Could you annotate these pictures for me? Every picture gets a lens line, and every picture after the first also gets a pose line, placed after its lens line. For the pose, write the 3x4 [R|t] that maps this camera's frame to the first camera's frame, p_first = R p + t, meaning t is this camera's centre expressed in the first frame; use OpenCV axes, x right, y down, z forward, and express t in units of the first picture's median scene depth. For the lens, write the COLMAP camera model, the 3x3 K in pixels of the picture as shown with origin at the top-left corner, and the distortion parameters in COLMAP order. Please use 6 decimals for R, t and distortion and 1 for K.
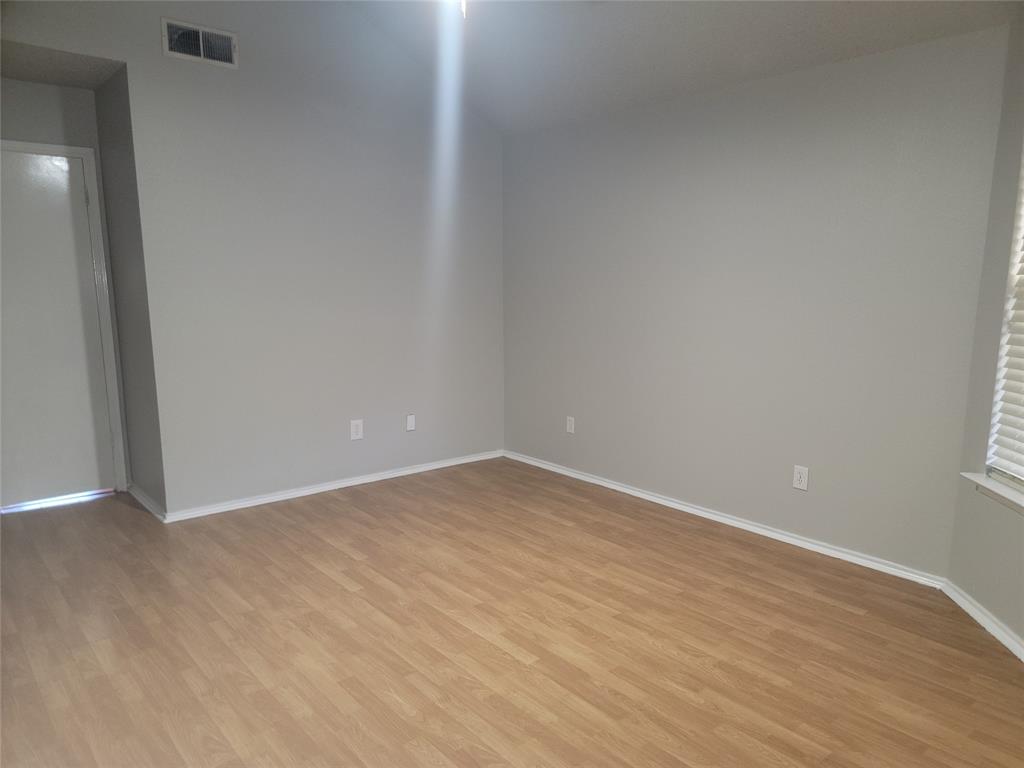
lens RADIAL K [[698.1, 0, 516.7], [0, 698.1, 395.0], [0, 0, 1]] dist [0.030421, 0.000075]
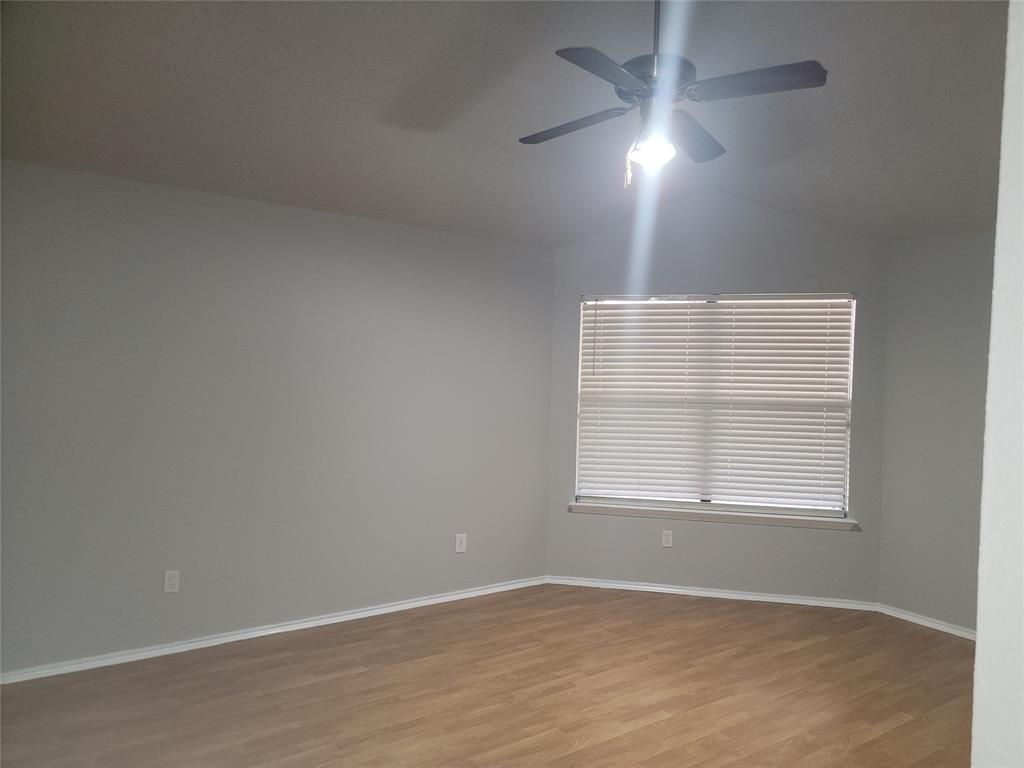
lens RADIAL K [[713.4, 0, 512.0], [0, 713.4, 384.0], [0, 0, 1]] dist [0.105833, -0.108188]
pose [[0.110735, -0.019452, 0.993660, -1.001770], [0.135284, 0.990797, 0.004320, -0.185151], [-0.984599, 0.133948, 0.112348, 0.833555]]
